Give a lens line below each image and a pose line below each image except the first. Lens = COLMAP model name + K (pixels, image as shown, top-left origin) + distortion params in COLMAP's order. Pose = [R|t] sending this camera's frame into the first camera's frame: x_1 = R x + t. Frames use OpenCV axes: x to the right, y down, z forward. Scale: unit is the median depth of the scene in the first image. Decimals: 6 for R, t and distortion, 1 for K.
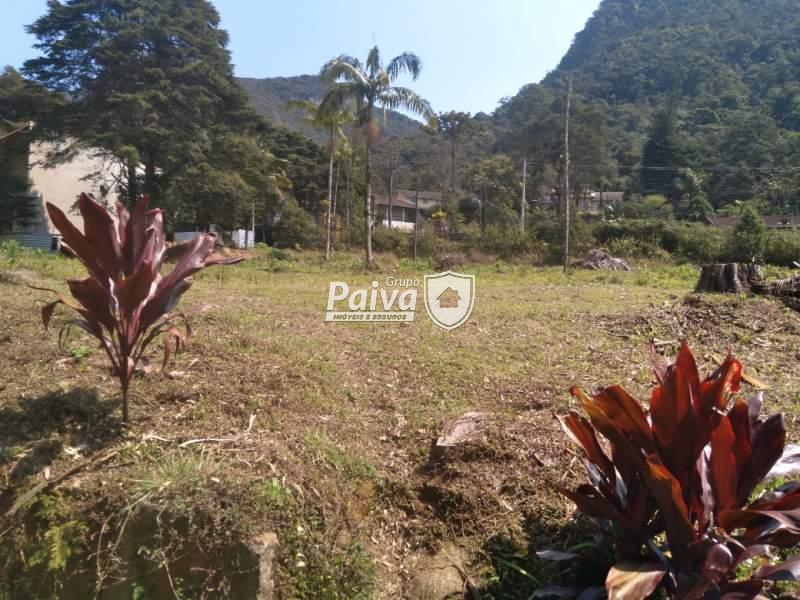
lens RADIAL K [[594.2, 0, 395.9], [0, 594.2, 294.0], [0, 0, 1]] dist [0.033611, -0.006199]
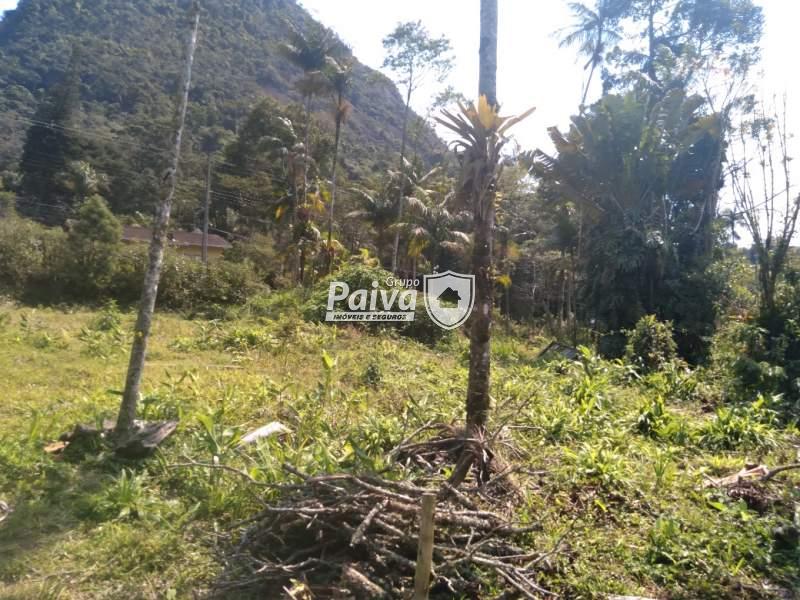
lens RADIAL K [[603.6, 0, 400.0], [0, 603.6, 300.0], [0, 0, 1]] dist [-0.011701, -0.001266]
pose [[0.643931, 0.044022, 0.763816, 0.182856], [-0.018807, 0.998952, -0.041719, -0.013430], [-0.764852, 0.012499, 0.644085, 0.215782]]
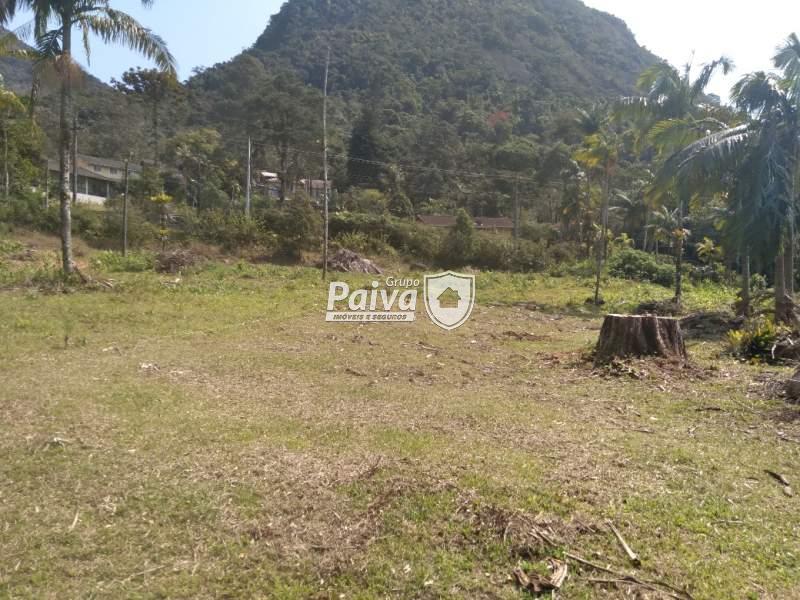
lens RADIAL K [[594.2, 0, 395.9], [0, 594.2, 294.0], [0, 0, 1]] dist [0.033611, -0.006199]
pose [[0.876990, -0.008540, 0.480432, -0.013125], [-0.007253, 0.999493, 0.031007, -0.014297], [-0.480454, -0.030677, 0.876483, 0.069402]]
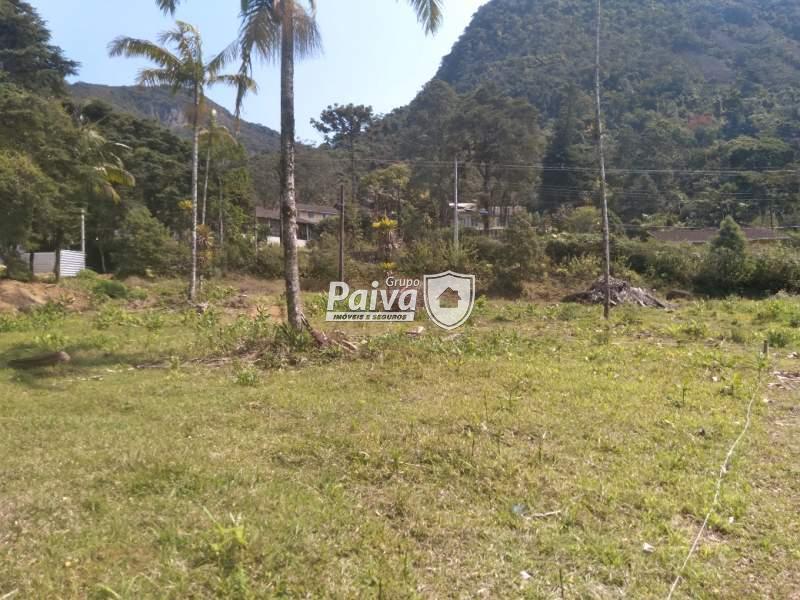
lens RADIAL K [[594.2, 0, 395.9], [0, 594.2, 294.0], [0, 0, 1]] dist [0.033611, -0.006199]
pose [[0.977950, -0.024785, 0.207362, -0.017386], [0.030700, 0.999207, -0.025352, -0.017846], [-0.206569, 0.031159, 0.977936, 0.158429]]
